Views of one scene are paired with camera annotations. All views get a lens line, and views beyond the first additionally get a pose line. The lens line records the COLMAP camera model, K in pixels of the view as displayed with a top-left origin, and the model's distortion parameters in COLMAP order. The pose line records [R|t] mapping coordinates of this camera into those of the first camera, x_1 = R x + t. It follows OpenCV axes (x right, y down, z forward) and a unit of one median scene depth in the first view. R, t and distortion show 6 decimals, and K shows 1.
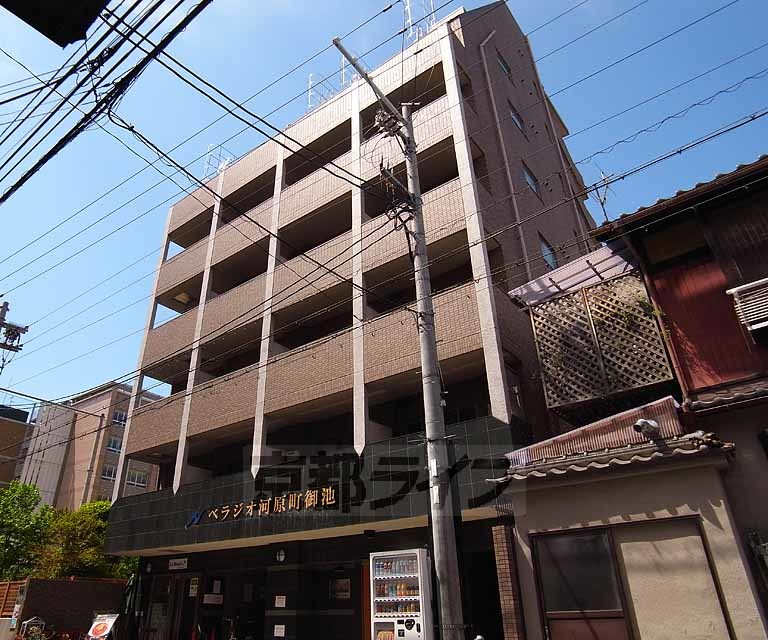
lens RADIAL K [[560.2, 0, 384.0], [0, 560.2, 320.0], [0, 0, 1]] dist [-0.055860, -0.000037]
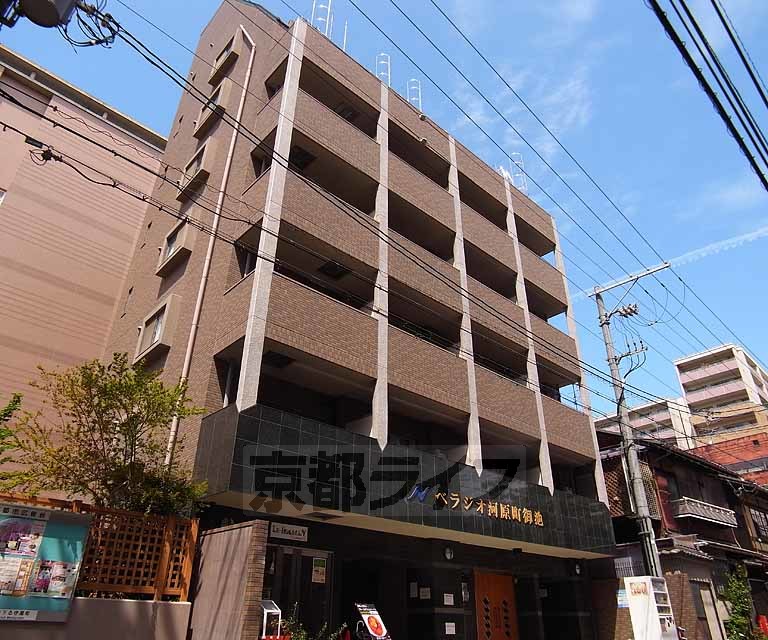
lens RADIAL K [[560.2, 0, 384.0], [0, 560.2, 320.0], [0, 0, 1]] dist [-0.055860, -0.000037]
pose [[0.180097, 0.496364, 0.849228, -1.274855], [-0.473012, 0.800673, -0.367672, 0.515126], [-0.862453, -0.335478, 0.378985, 0.869402]]
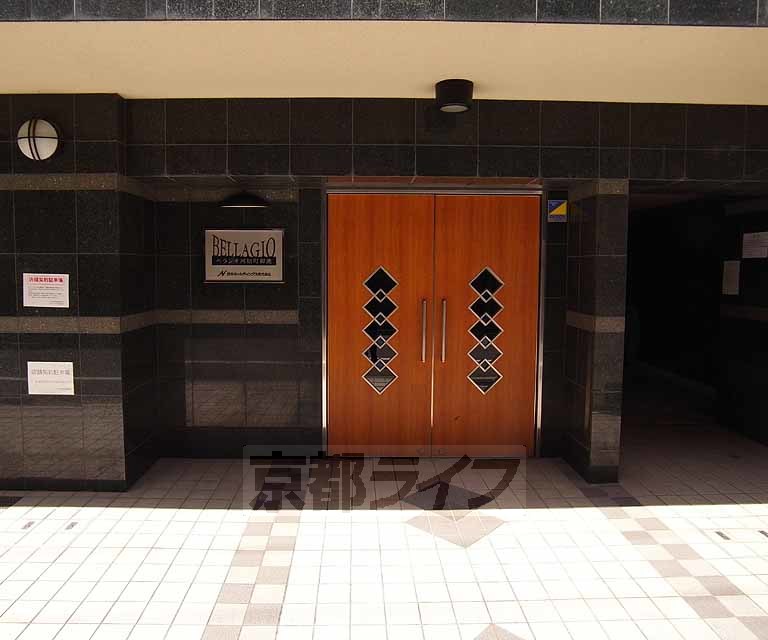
lens RADIAL K [[560.2, 0, 384.0], [0, 560.2, 320.0], [0, 0, 1]] dist [-0.055860, -0.000037]
pose [[0.792876, -0.038005, 0.608197, -0.218531], [-0.296731, 0.847659, 0.439802, 0.332163], [-0.532258, -0.529179, 0.660811, 0.682573]]
